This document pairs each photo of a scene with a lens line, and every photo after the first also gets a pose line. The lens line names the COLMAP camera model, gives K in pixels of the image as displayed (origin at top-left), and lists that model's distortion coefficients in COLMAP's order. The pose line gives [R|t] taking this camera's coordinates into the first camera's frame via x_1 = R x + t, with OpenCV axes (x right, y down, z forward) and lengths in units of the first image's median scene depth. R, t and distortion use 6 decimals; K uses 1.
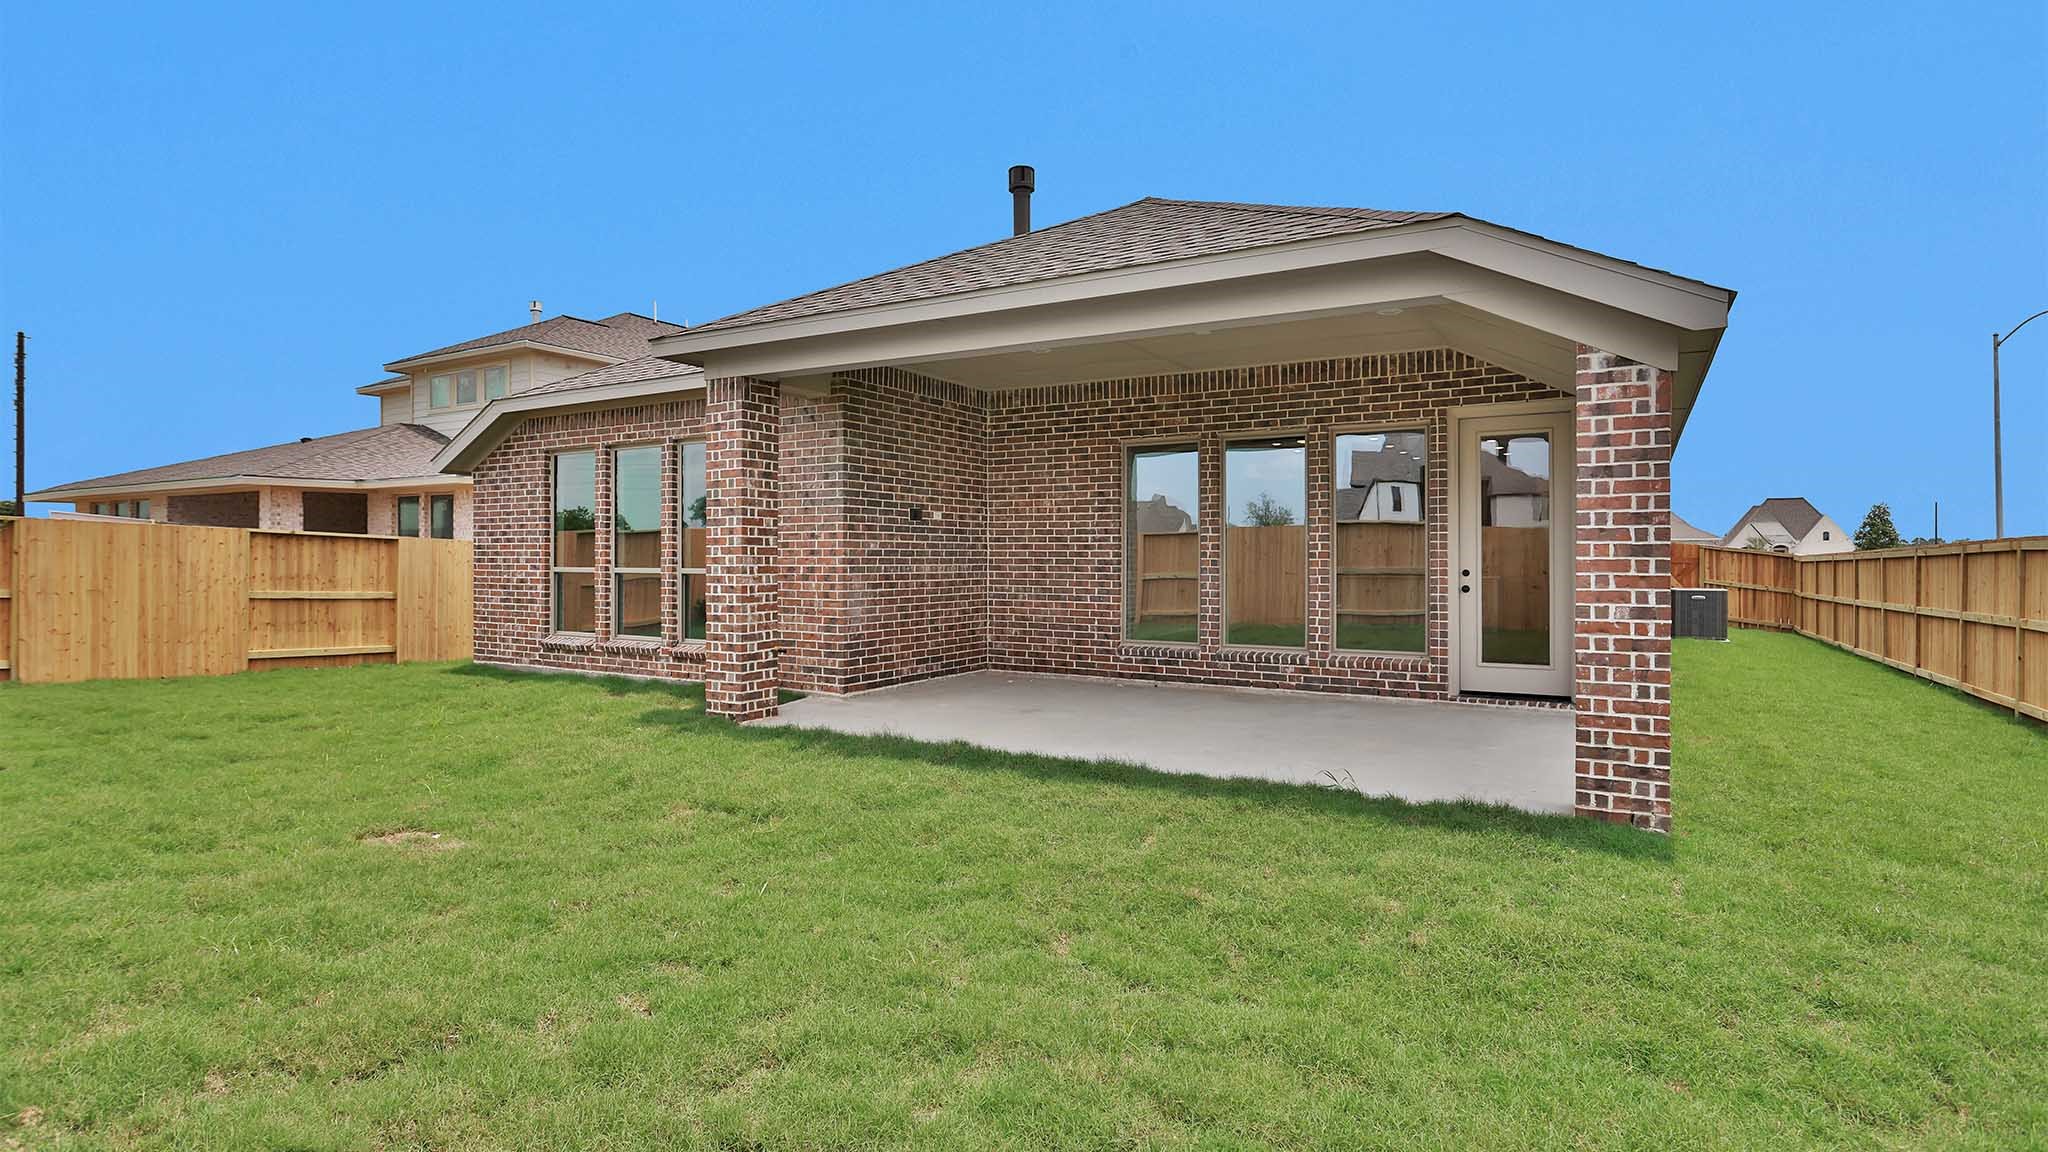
lens RADIAL K [[1023.2, 0, 1019.9], [0, 1023.2, 568.6], [0, 0, 1]] dist [-0.001620, -0.000438]
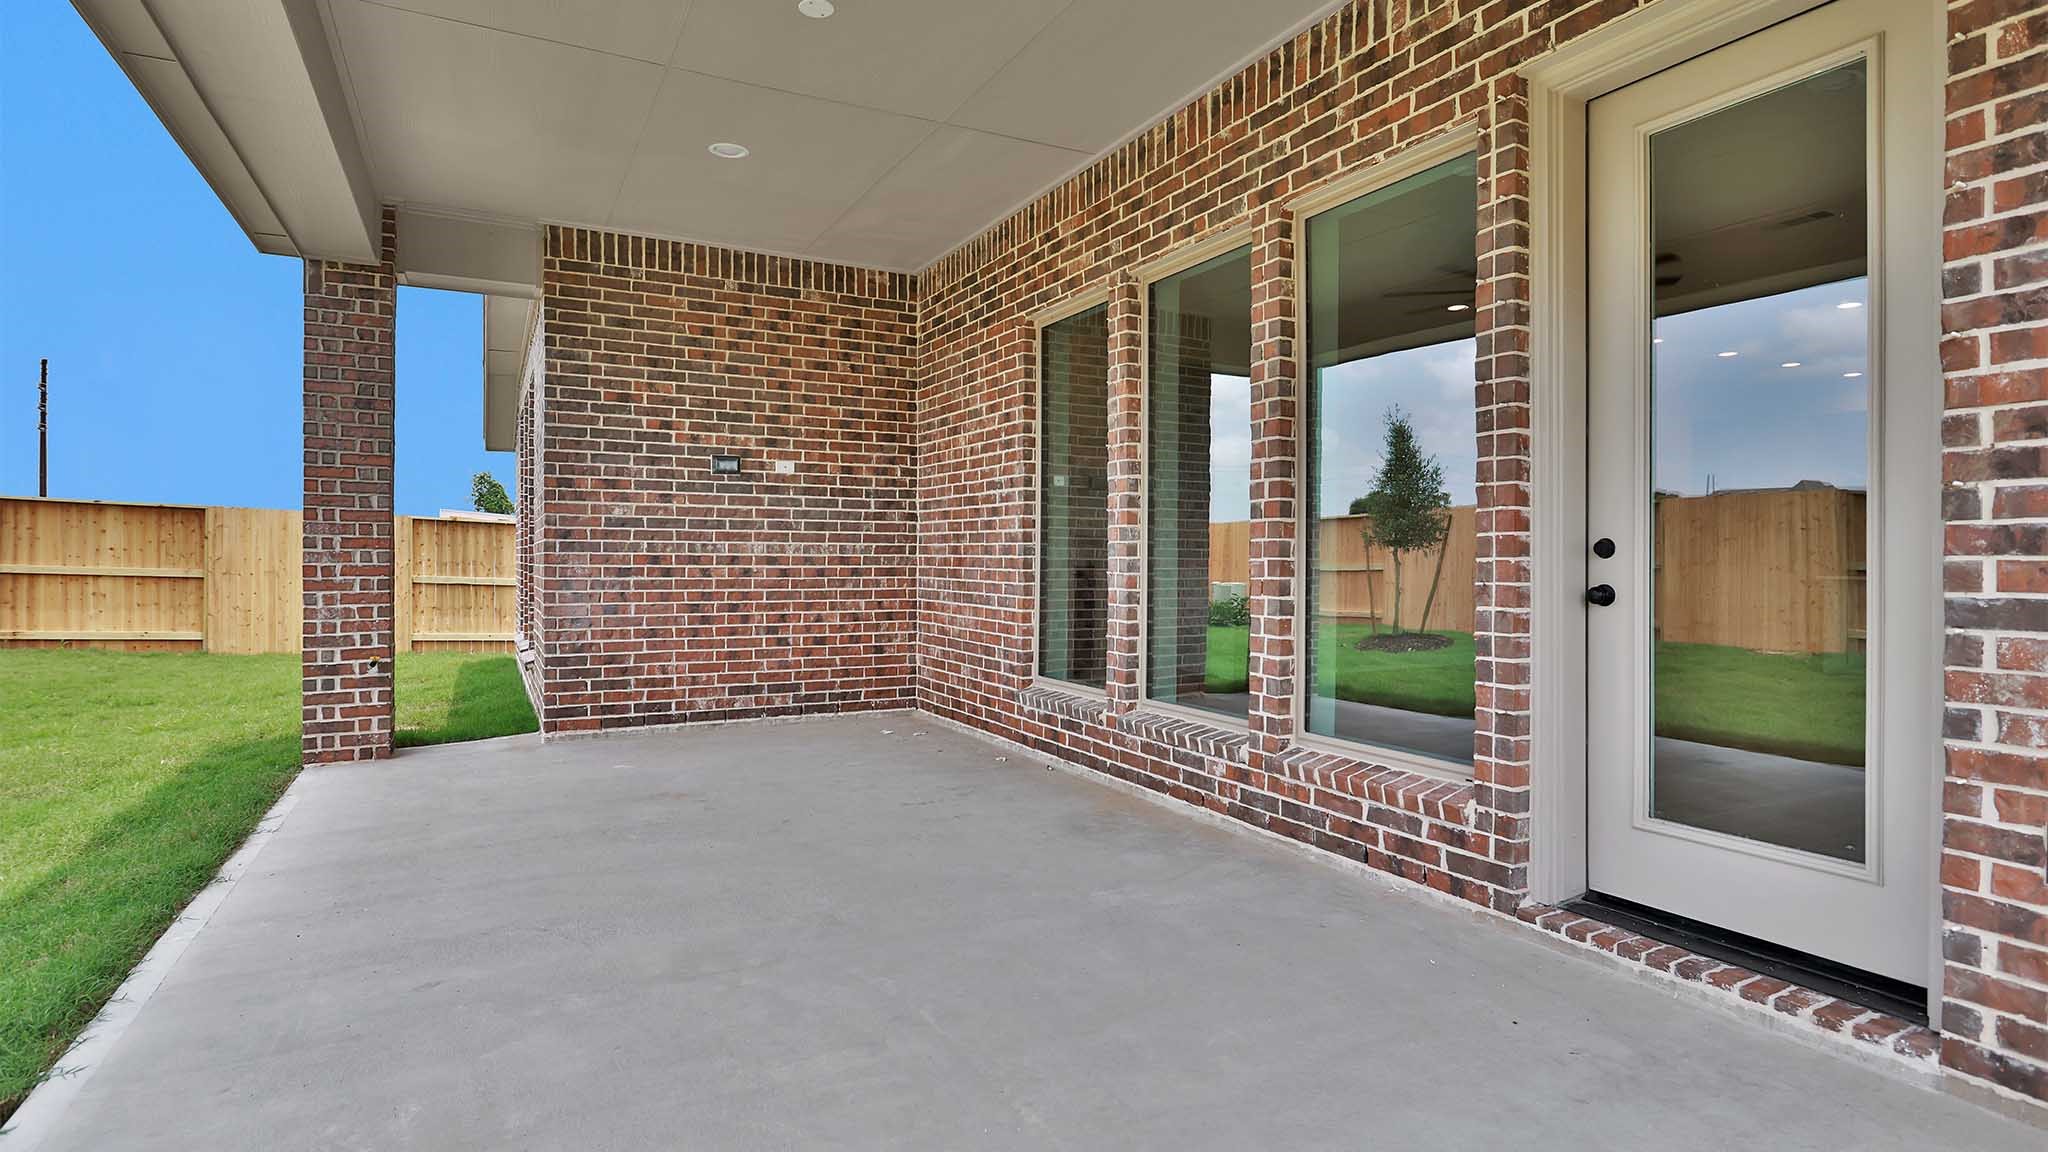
lens RADIAL K [[1023.2, 0, 1025.5], [0, 1023.2, 567.0], [0, 0, 1]] dist [-0.001620, -0.000438]
pose [[0.850386, 0.006950, -0.526113, 0.410713], [-0.009926, 0.999947, -0.002834, 0.012453], [0.526065, 0.007633, 0.850410, 0.554742]]
